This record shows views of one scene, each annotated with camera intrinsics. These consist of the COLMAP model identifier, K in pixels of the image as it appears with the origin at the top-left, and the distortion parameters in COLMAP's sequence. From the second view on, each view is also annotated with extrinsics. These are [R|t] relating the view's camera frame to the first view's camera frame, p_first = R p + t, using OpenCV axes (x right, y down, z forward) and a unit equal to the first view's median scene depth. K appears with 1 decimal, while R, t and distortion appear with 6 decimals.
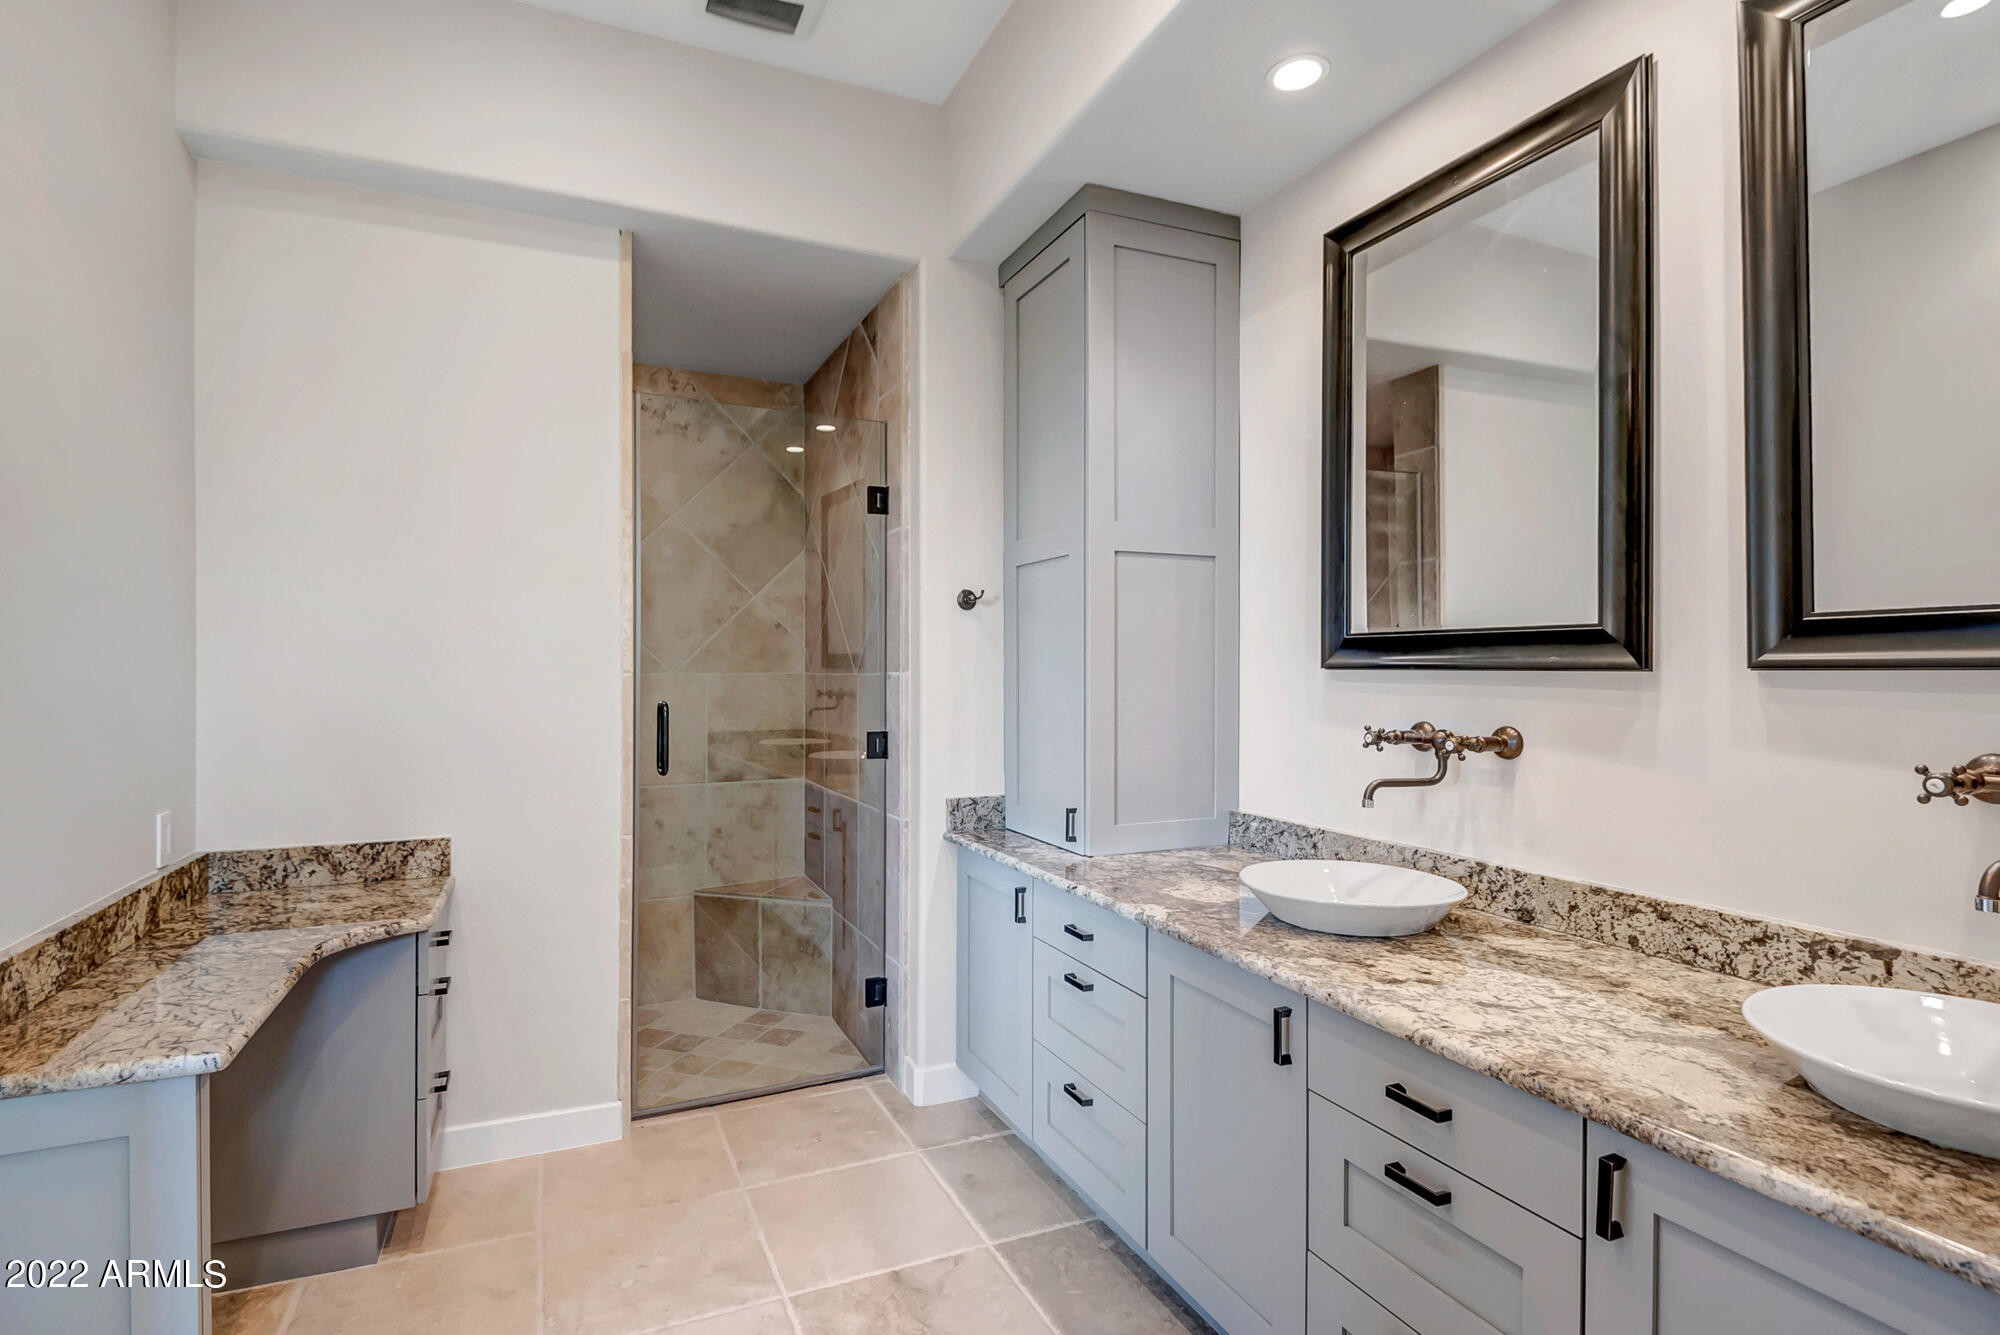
lens RADIAL K [[969.9, 0, 995.3], [0, 969.9, 674.3], [0, 0, 1]] dist [0.004117, 0.000481]
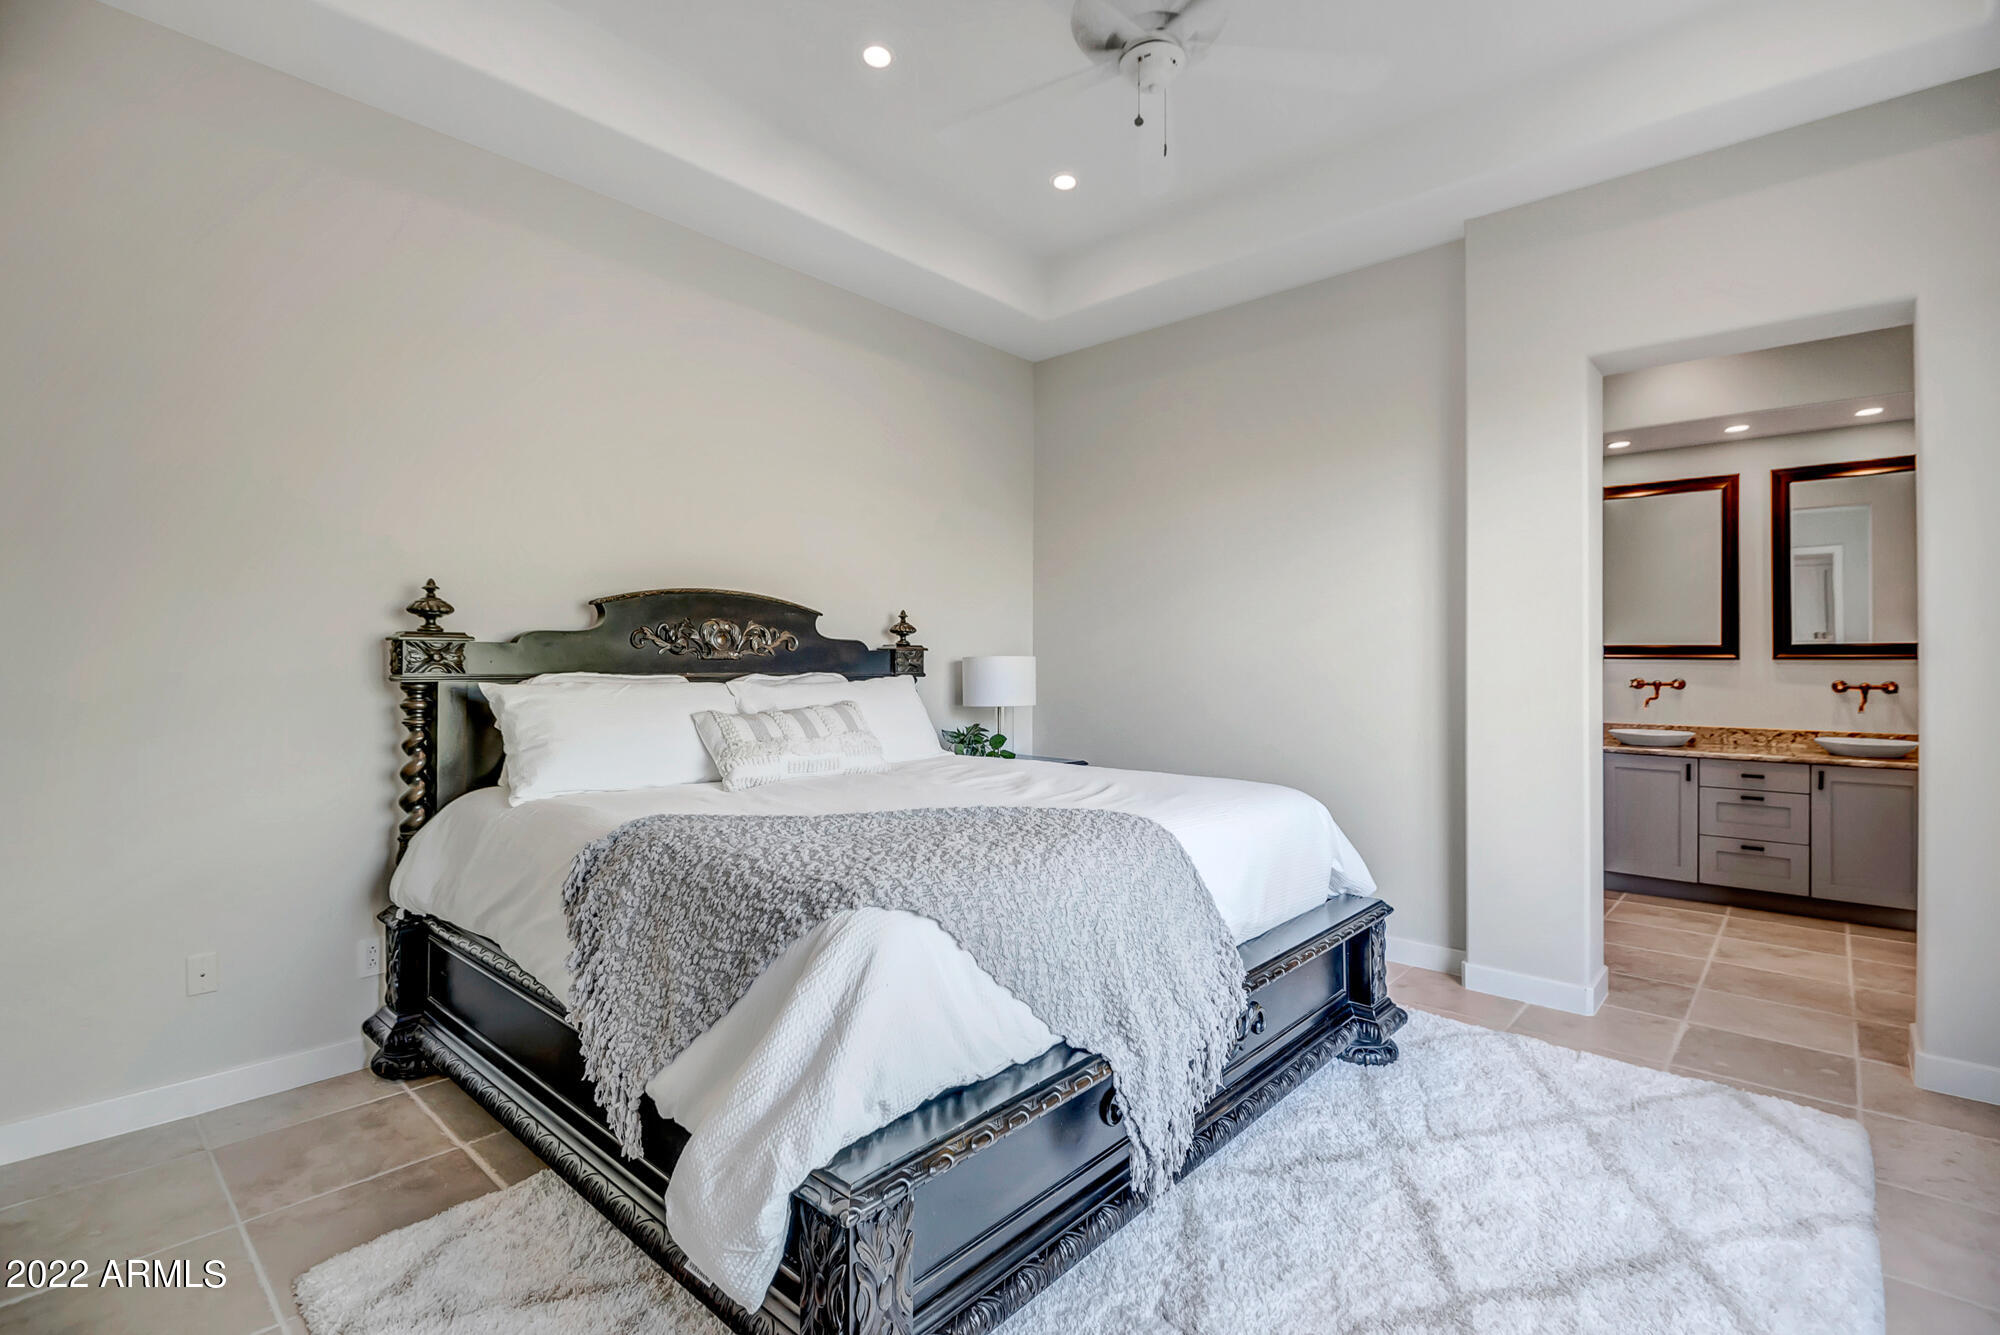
lens RADIAL K [[916.4, 0, 996.9], [0, 916.4, 659.7], [0, 0, 1]] dist [-0.013519, -0.001326]
pose [[0.915245, 0.006655, 0.402843, -2.879158], [-0.006055, 0.999978, -0.002764, 0.020301], [-0.402852, 0.000091, 0.915265, -0.803553]]
